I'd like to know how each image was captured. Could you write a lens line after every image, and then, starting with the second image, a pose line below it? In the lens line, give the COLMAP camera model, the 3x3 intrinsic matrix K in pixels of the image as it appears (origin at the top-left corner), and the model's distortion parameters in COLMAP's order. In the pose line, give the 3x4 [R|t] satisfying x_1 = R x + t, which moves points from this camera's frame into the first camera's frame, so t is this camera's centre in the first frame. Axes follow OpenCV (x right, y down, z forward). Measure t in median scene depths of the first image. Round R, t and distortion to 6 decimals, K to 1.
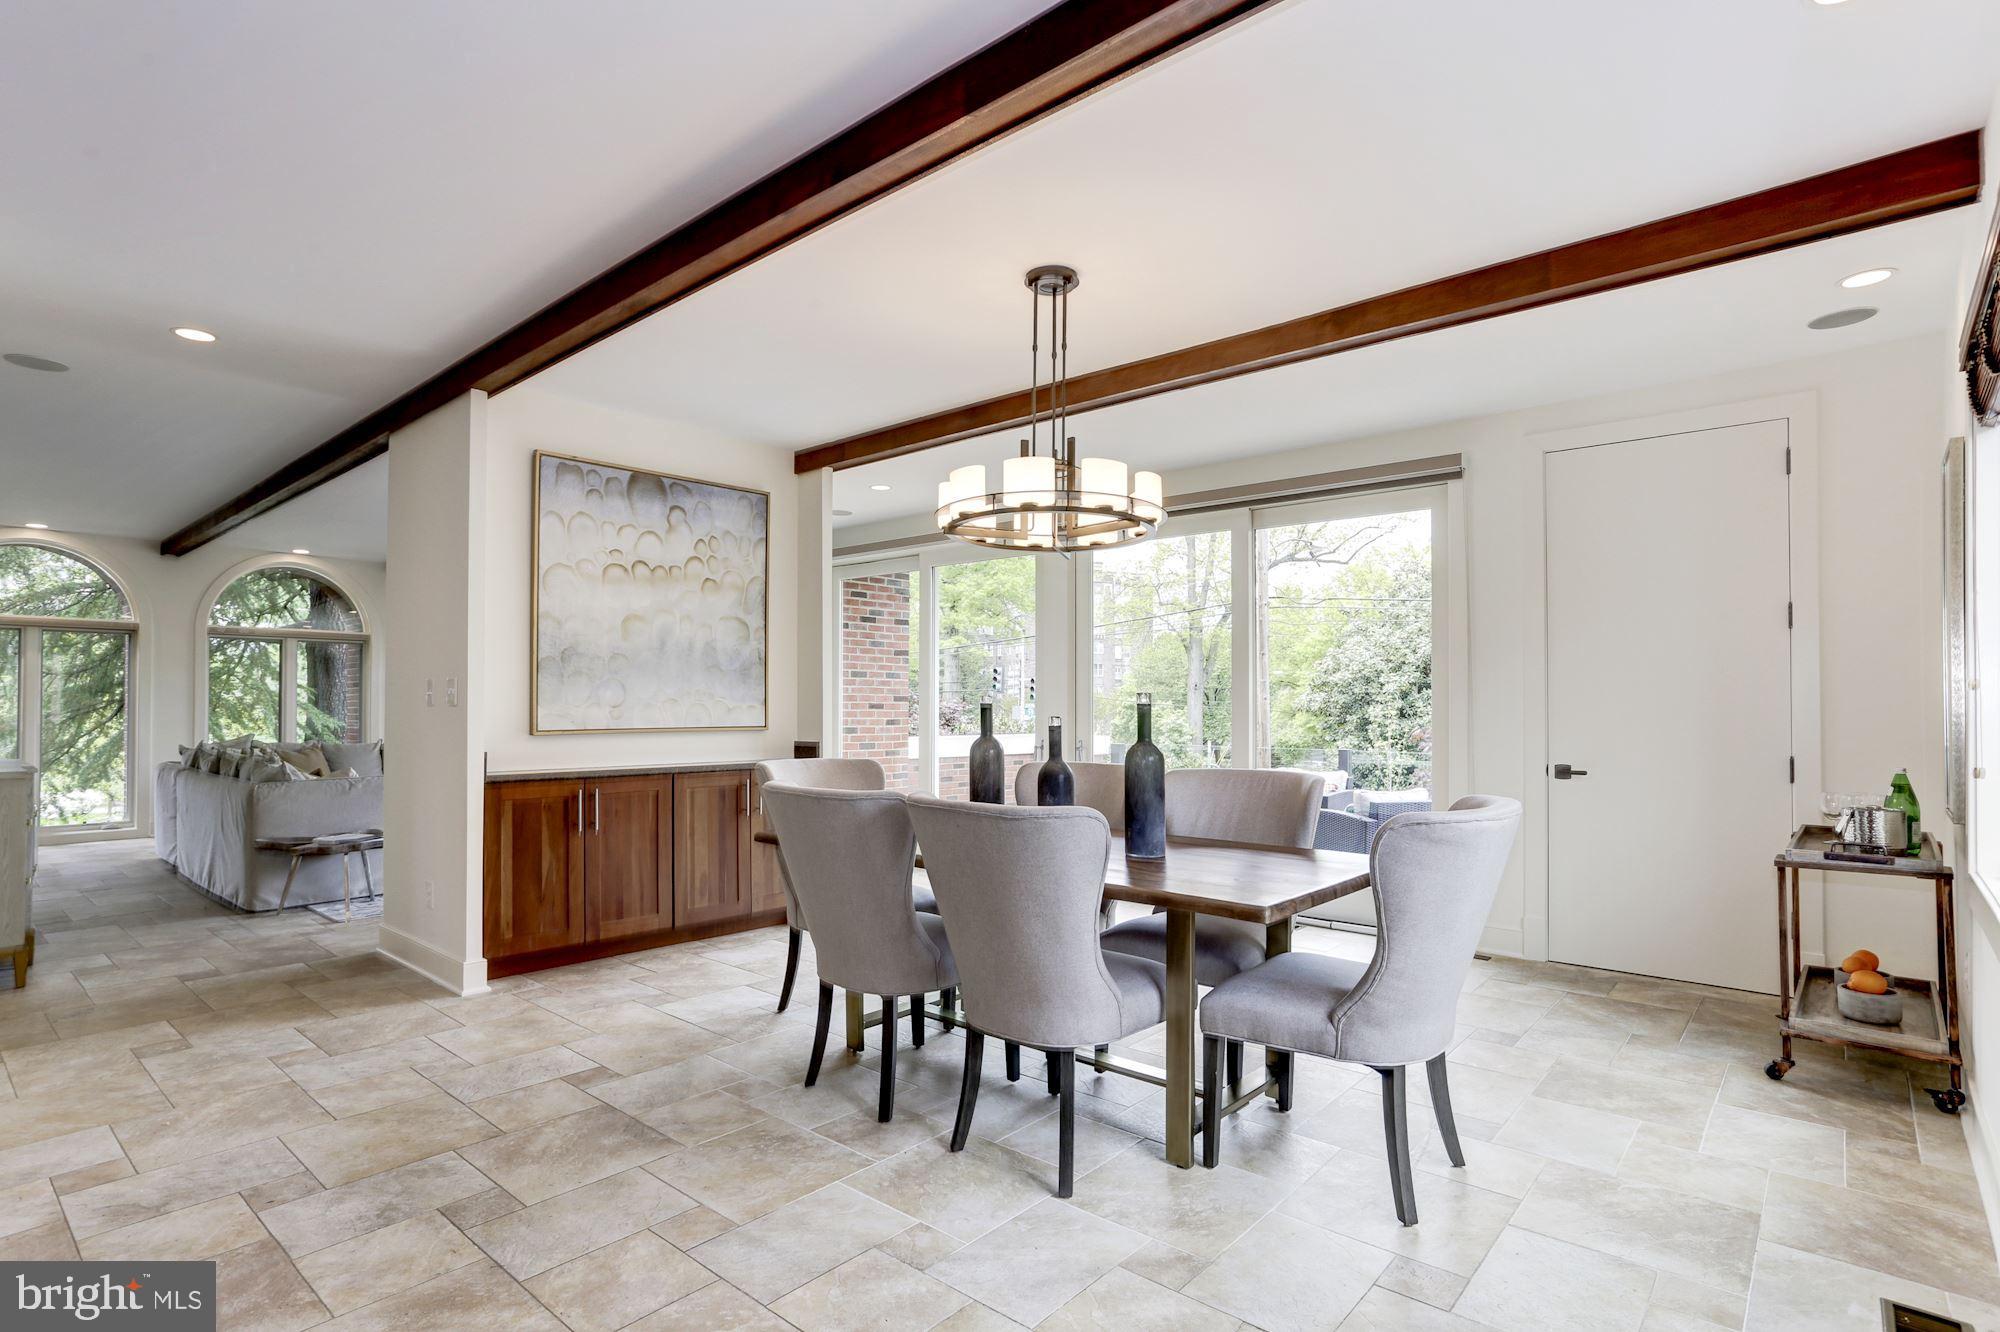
lens RADIAL K [[989.9, 0, 990.5], [0, 989.9, 686.9], [0, 0, 1]] dist [-0.039101, 0.042618]
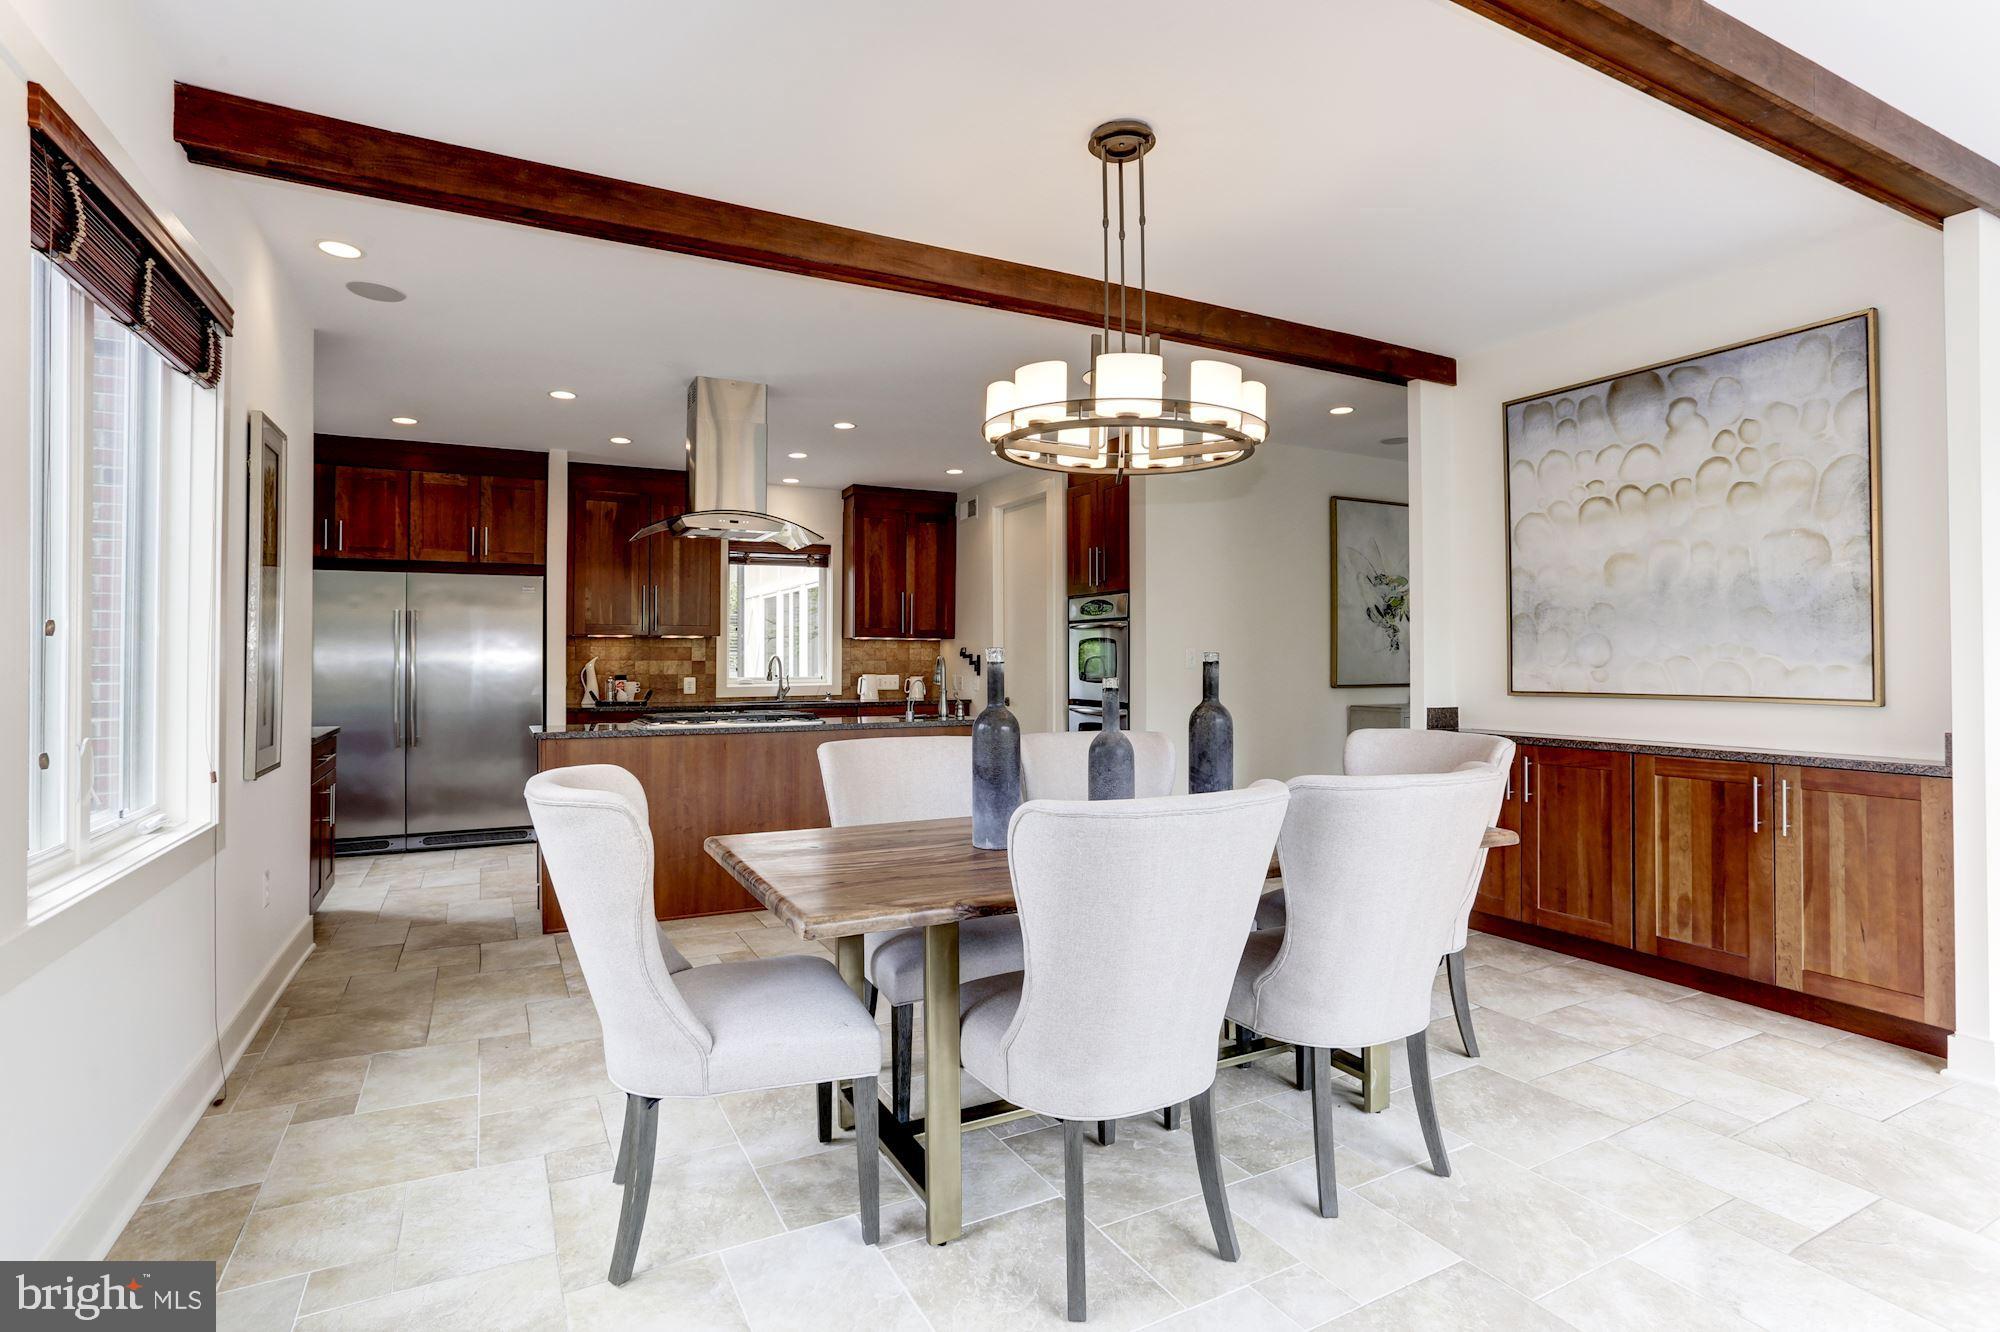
lens RADIAL K [[964.8, 0, 987.4], [0, 964.8, 645.2], [0, 0, 1]] dist [-0.014200, 0.000057]
pose [[-0.361207, -0.014486, -0.932373, 0.583618], [0.016655, 0.999620, -0.021983, 0.011341], [0.932337, -0.023469, -0.360828, 0.821720]]
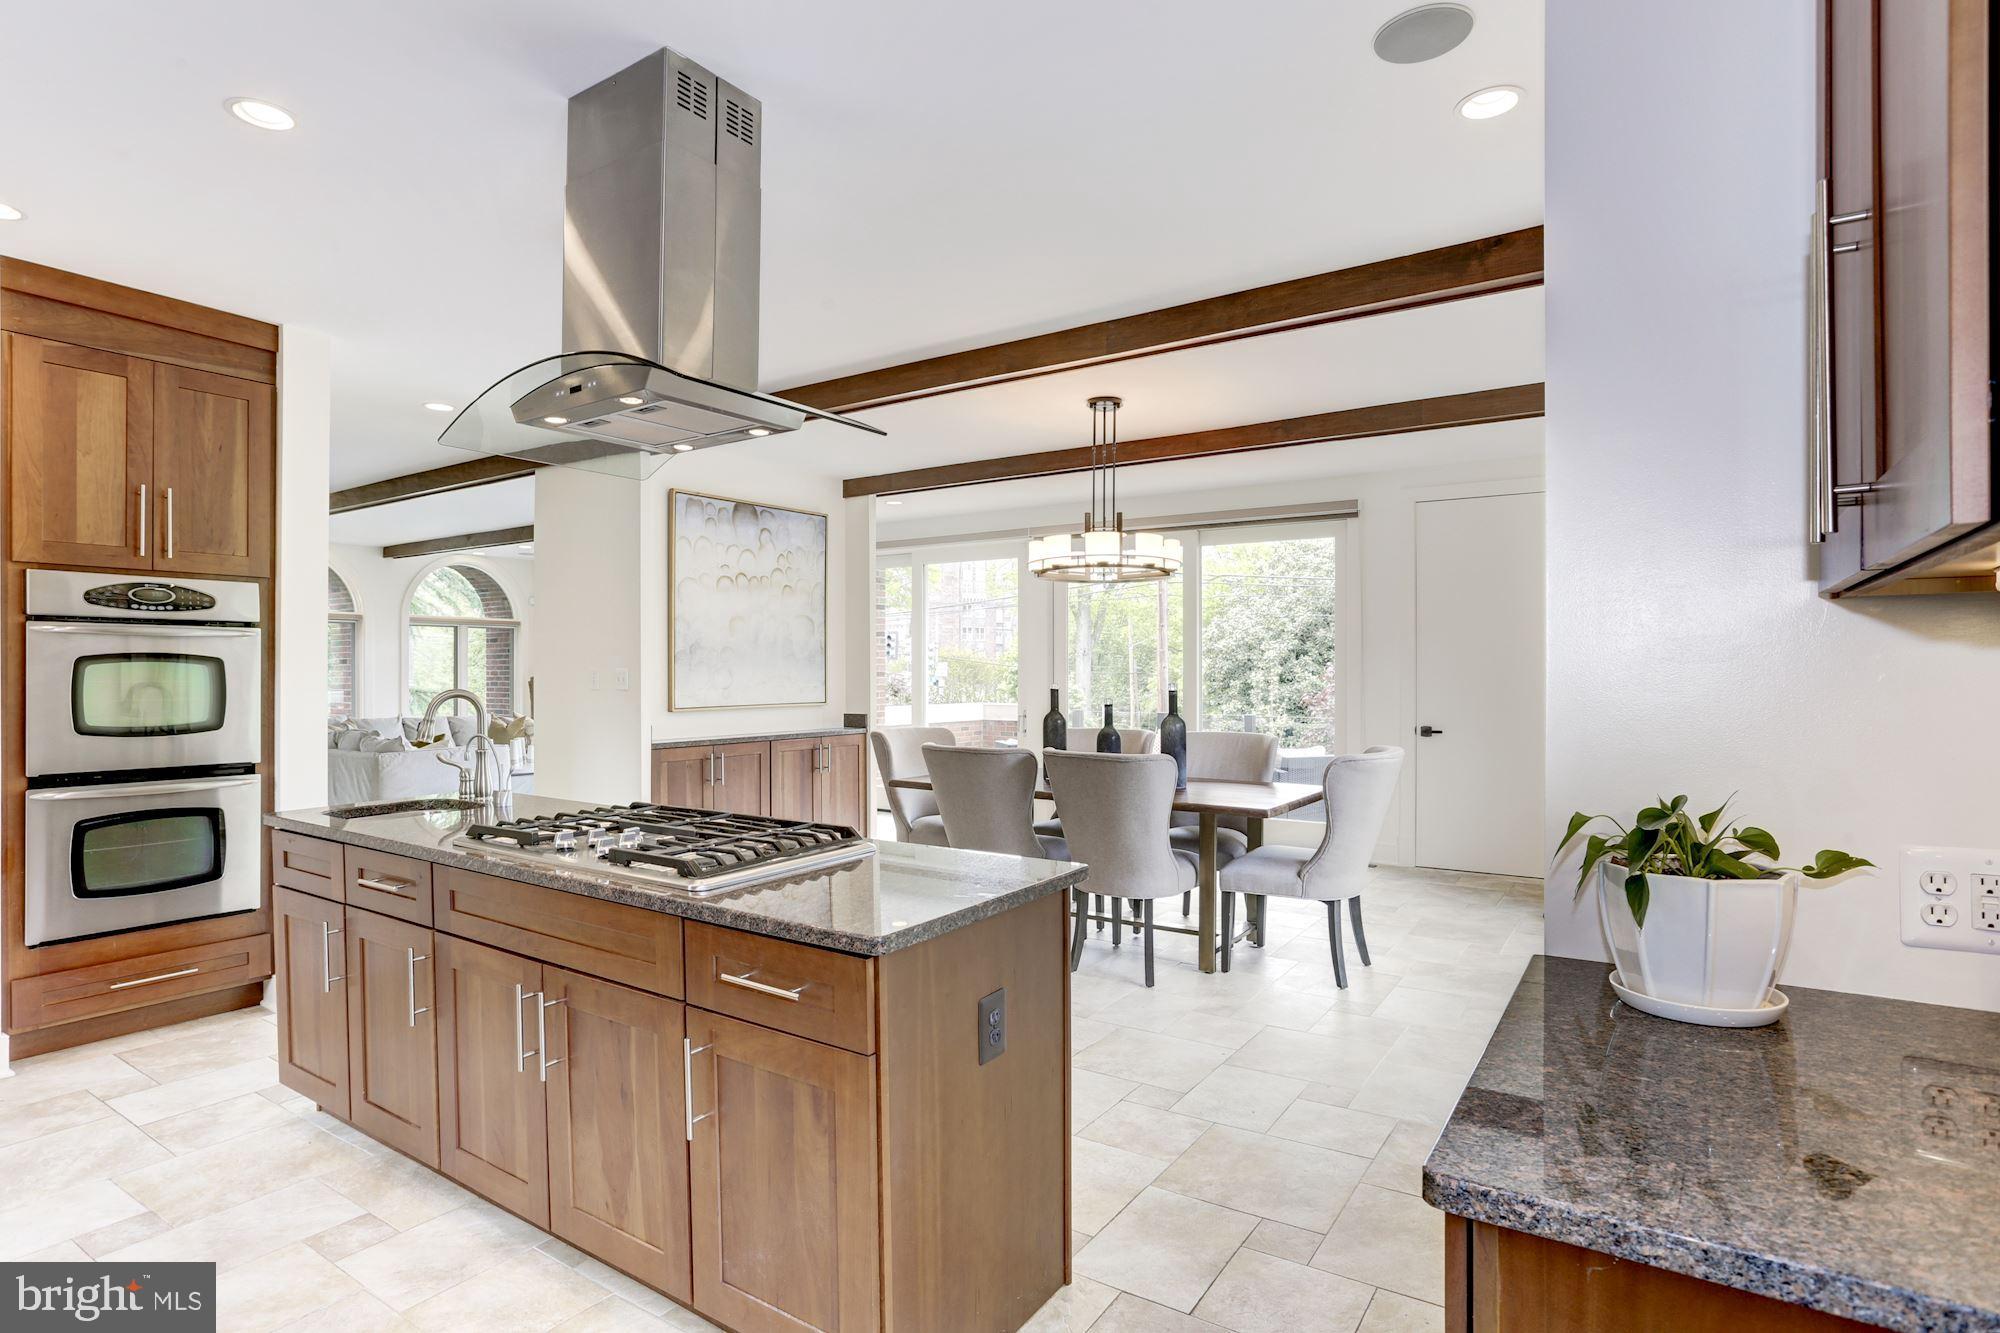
lens RADIAL K [[1009.6, 0, 1000.0], [0, 1009.6, 666.5], [0, 0, 1]] dist [-0.000909, -0.000045]
pose [[0.991607, -0.003237, 0.129249, -0.201656], [0.001260, 0.999881, 0.015379, -0.028410], [-0.129283, -0.015087, 0.991493, -0.341295]]
